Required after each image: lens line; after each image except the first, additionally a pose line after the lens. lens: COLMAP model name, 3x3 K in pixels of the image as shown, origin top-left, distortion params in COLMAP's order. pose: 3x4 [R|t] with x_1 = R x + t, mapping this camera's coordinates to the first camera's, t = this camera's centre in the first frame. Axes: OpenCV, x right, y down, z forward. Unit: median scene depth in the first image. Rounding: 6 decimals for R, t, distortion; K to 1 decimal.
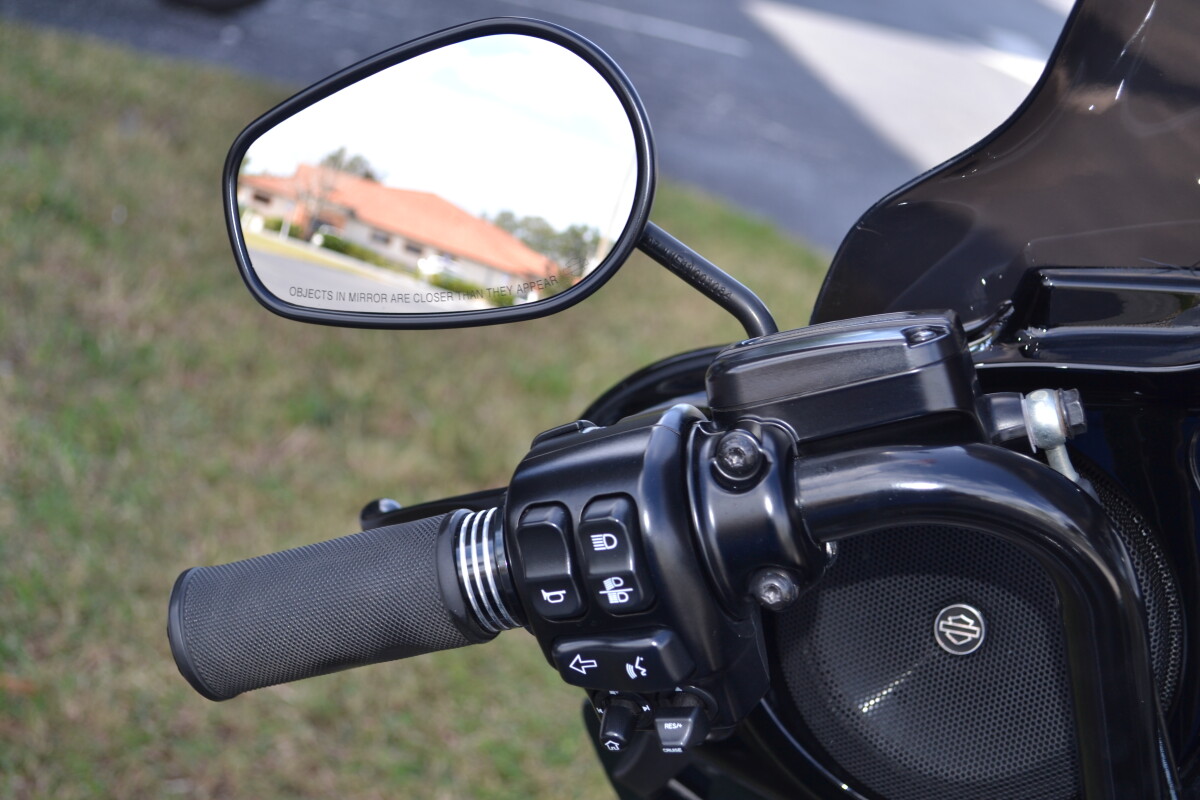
lens RADIAL K [[1981.3, 0, 600.0], [0, 1981.3, 400.0], [0, 0, 1]] dist [-0.019316, 0.006707]
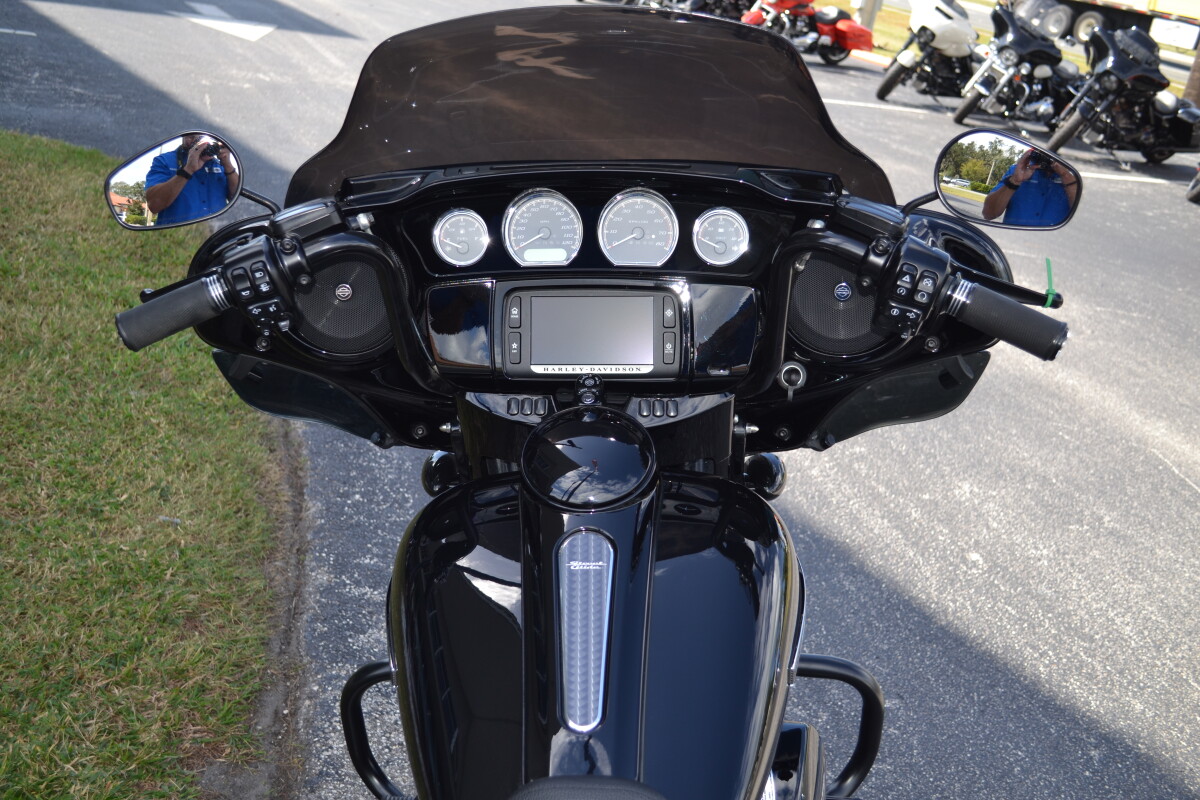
lens RADIAL K [[1254.9, 0, 600.0], [0, 1254.9, 400.0], [0, 0, 1]] dist [-0.066488, 0.019569]
pose [[0.877861, -0.230233, 0.419944, -0.449180], [0.171918, 0.969914, 0.172370, 0.006625], [-0.446995, -0.079121, 0.891031, -1.308665]]
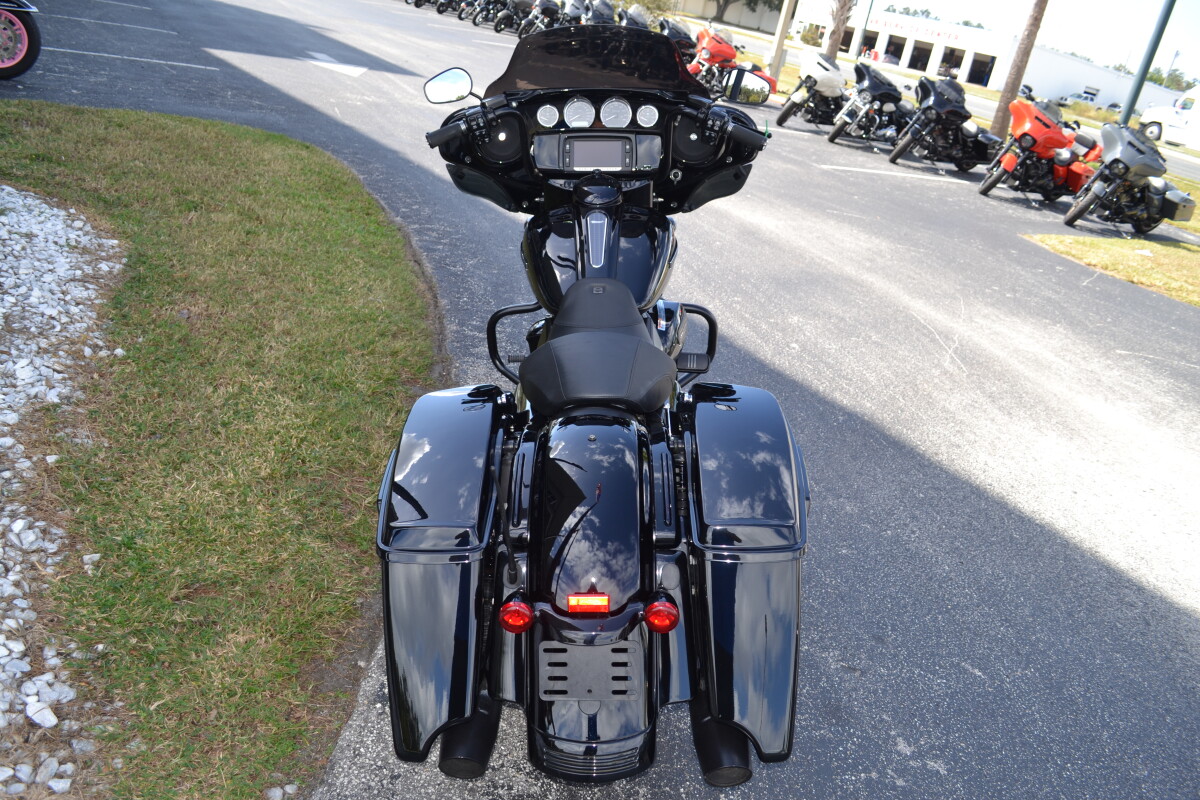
lens RADIAL K [[937.2, 0, 600.0], [0, 937.2, 400.0], [0, 0, 1]] dist [-0.080993, -0.000996]
pose [[0.870843, -0.242011, 0.427859, -1.784359], [0.161790, 0.963025, 0.215421, 0.513416], [-0.464174, -0.118374, 0.877799, -3.517639]]
